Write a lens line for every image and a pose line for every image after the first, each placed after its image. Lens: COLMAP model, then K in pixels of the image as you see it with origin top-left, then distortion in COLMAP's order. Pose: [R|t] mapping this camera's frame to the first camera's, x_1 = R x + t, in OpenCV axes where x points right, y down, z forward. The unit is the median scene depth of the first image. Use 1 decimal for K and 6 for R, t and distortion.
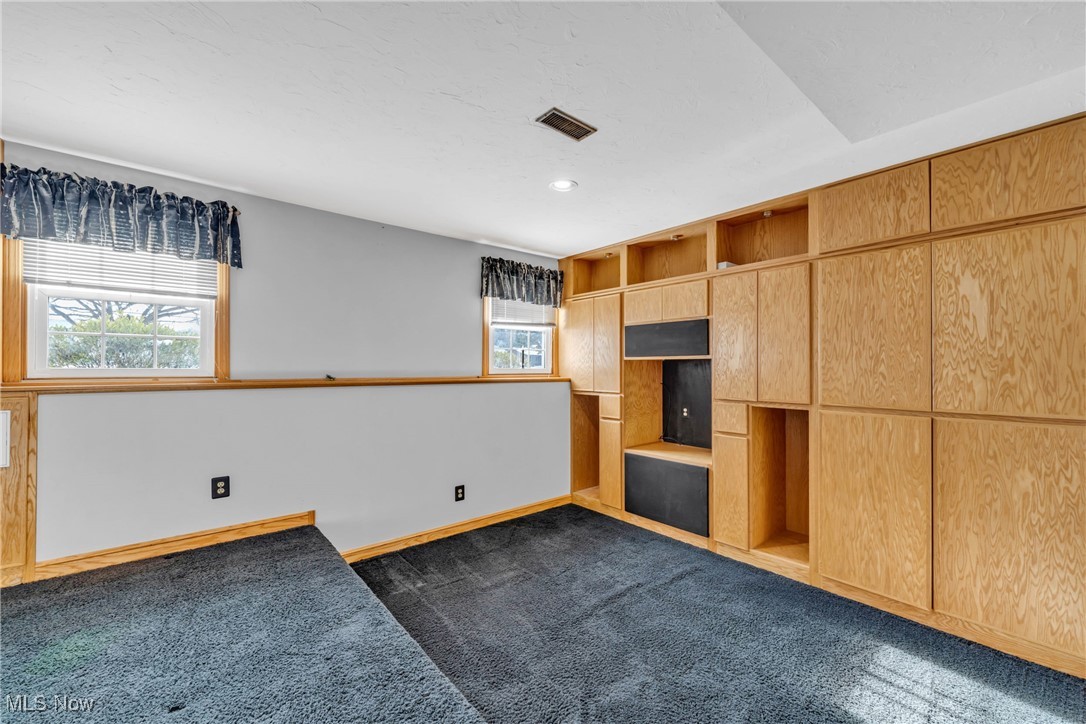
lens RADIAL K [[438.9, 0, 544.0], [0, 438.9, 364.3], [0, 0, 1]] dist [-0.001381, -0.000535]
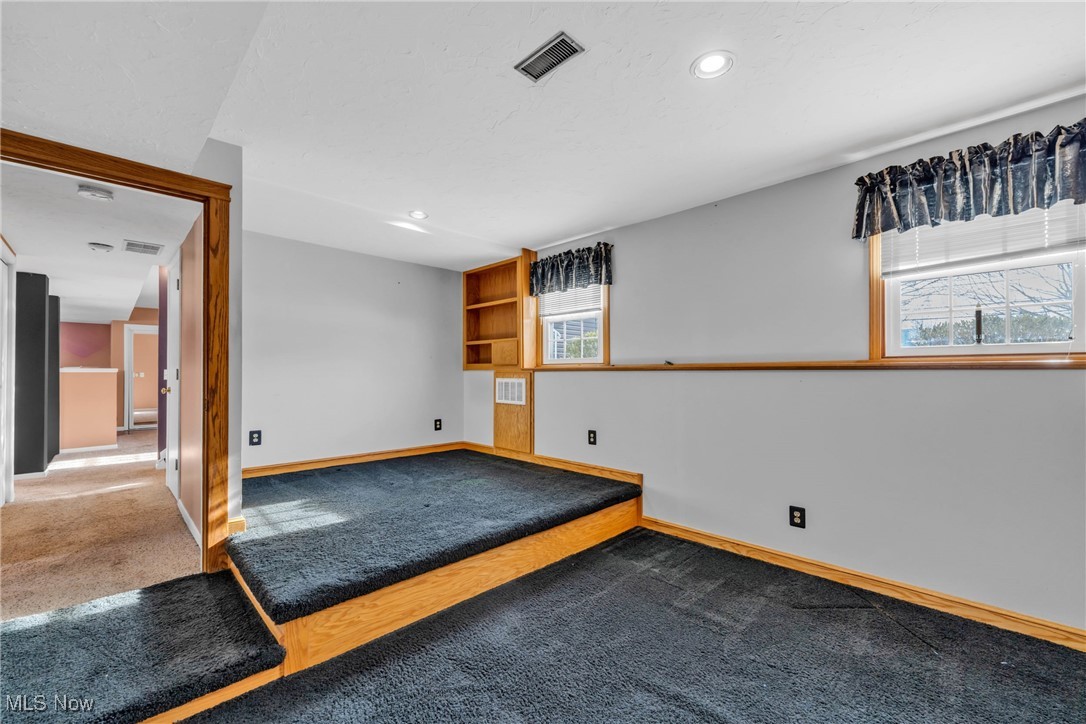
lens RADIAL K [[438.9, 0, 543.8], [0, 438.9, 369.2], [0, 0, 1]] dist [-0.001381, -0.000535]
pose [[0.083640, -0.010577, -0.996440, 0.599551], [0.011470, 0.999888, -0.009650, 0.053170], [0.996430, -0.010622, 0.083752, 0.595632]]
